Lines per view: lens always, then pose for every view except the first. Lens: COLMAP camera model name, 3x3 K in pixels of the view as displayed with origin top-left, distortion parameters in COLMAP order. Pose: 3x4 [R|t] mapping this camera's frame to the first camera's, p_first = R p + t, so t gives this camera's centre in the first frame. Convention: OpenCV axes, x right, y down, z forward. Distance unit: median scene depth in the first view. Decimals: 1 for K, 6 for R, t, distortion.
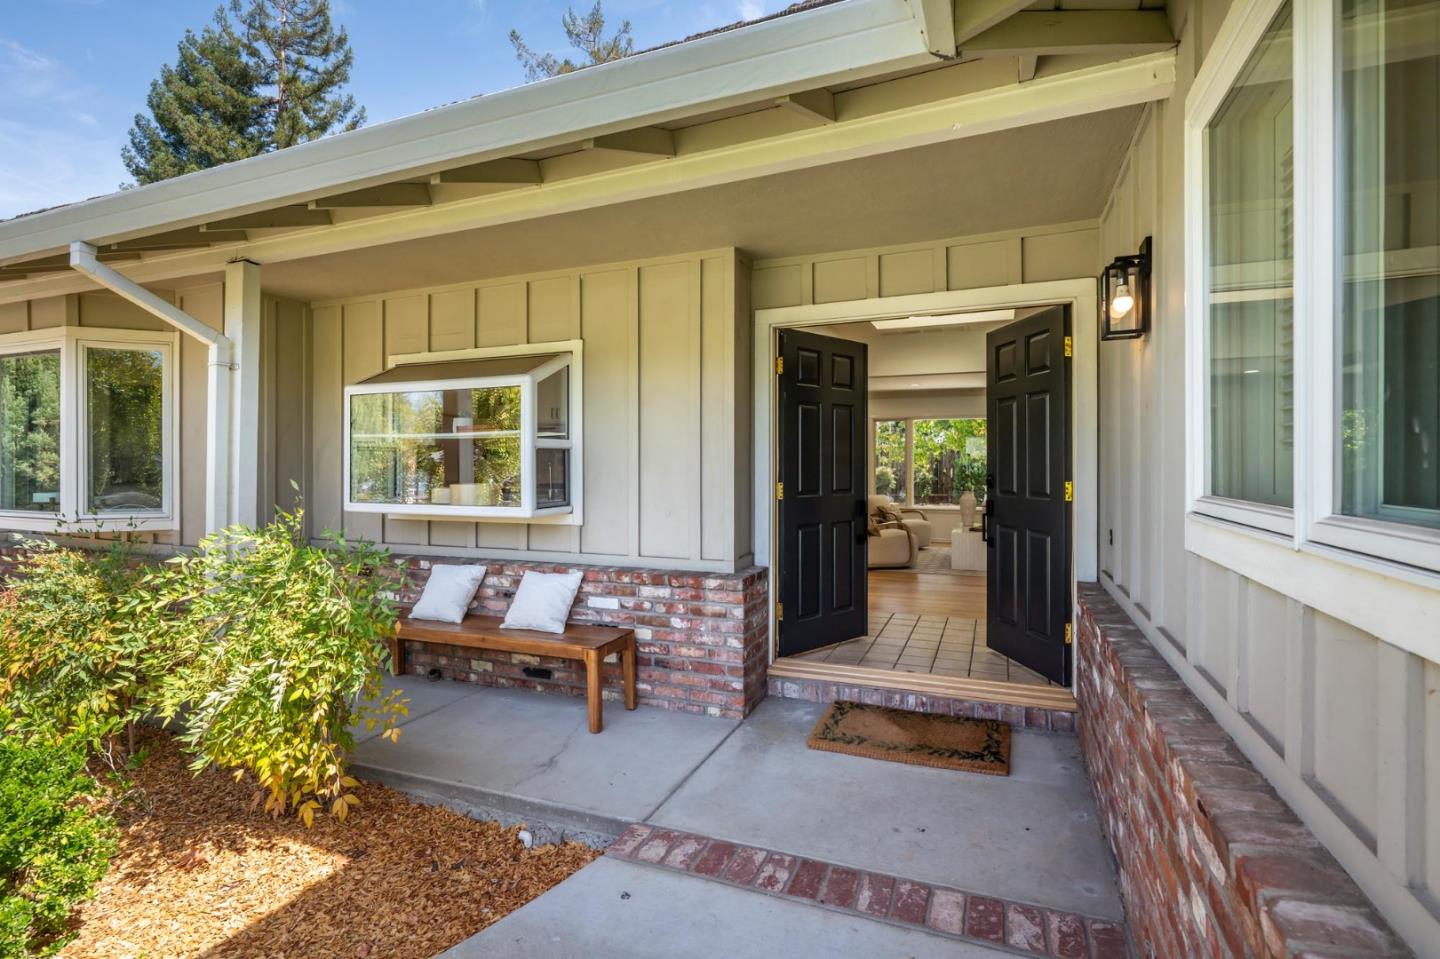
lens RADIAL K [[706.9, 0, 709.8], [0, 706.9, 480.6], [0, 0, 1]] dist [0.003124, 0.000361]
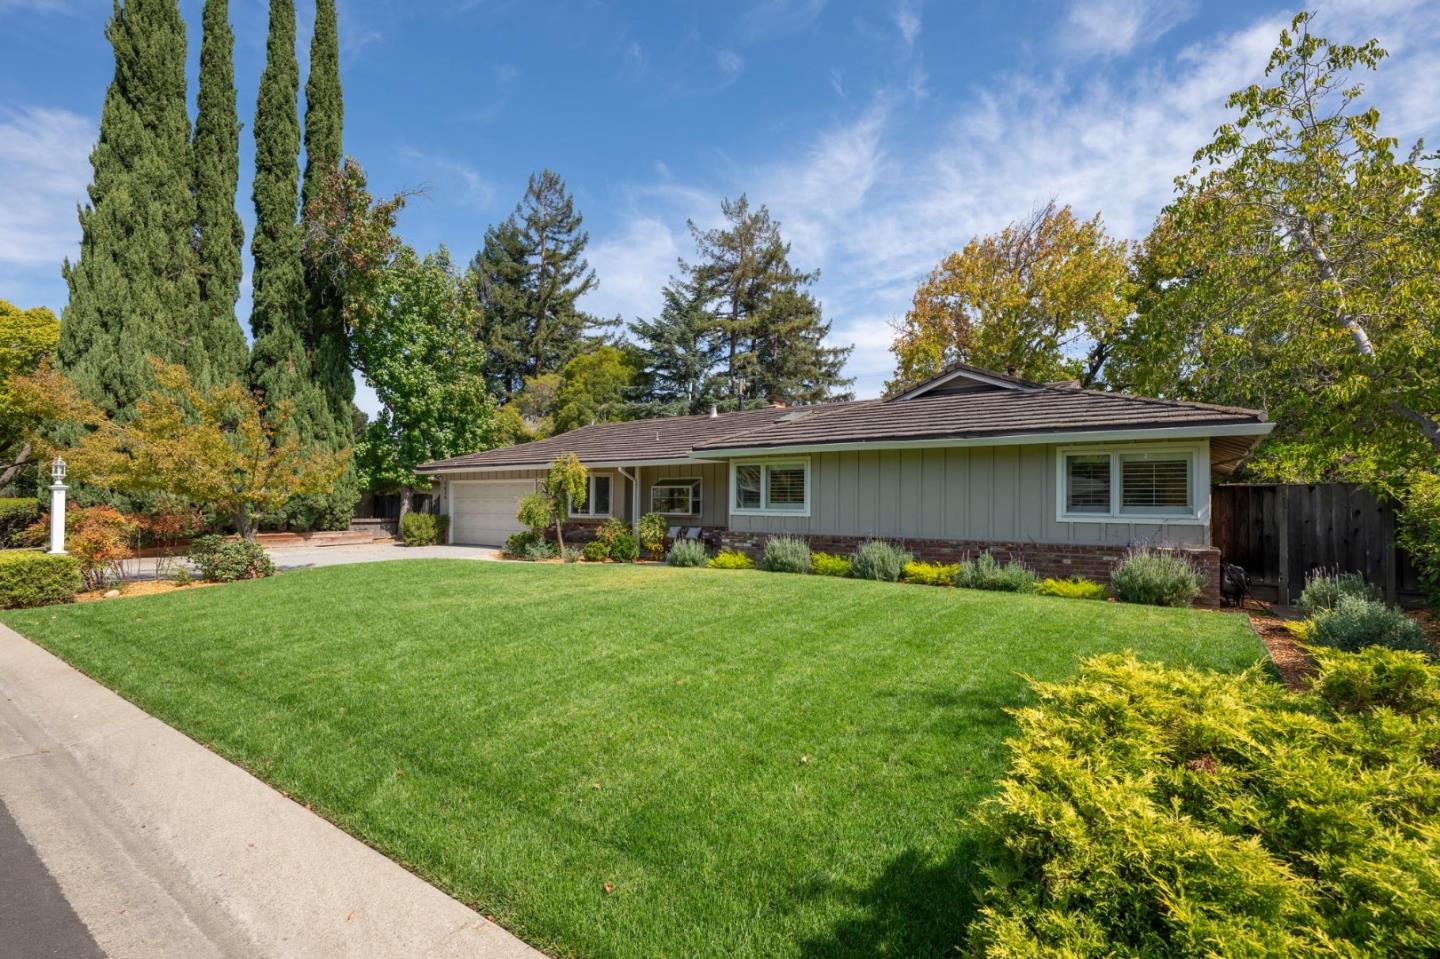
lens RADIAL K [[706.9, 0, 709.8], [0, 706.9, 480.6], [0, 0, 1]] dist [0.003124, 0.000361]
pose [[0.973128, 0.001383, -0.230259, 0.103873], [-0.014066, 0.998472, -0.053448, 0.007586], [0.229833, 0.055250, 0.971661, -0.388425]]
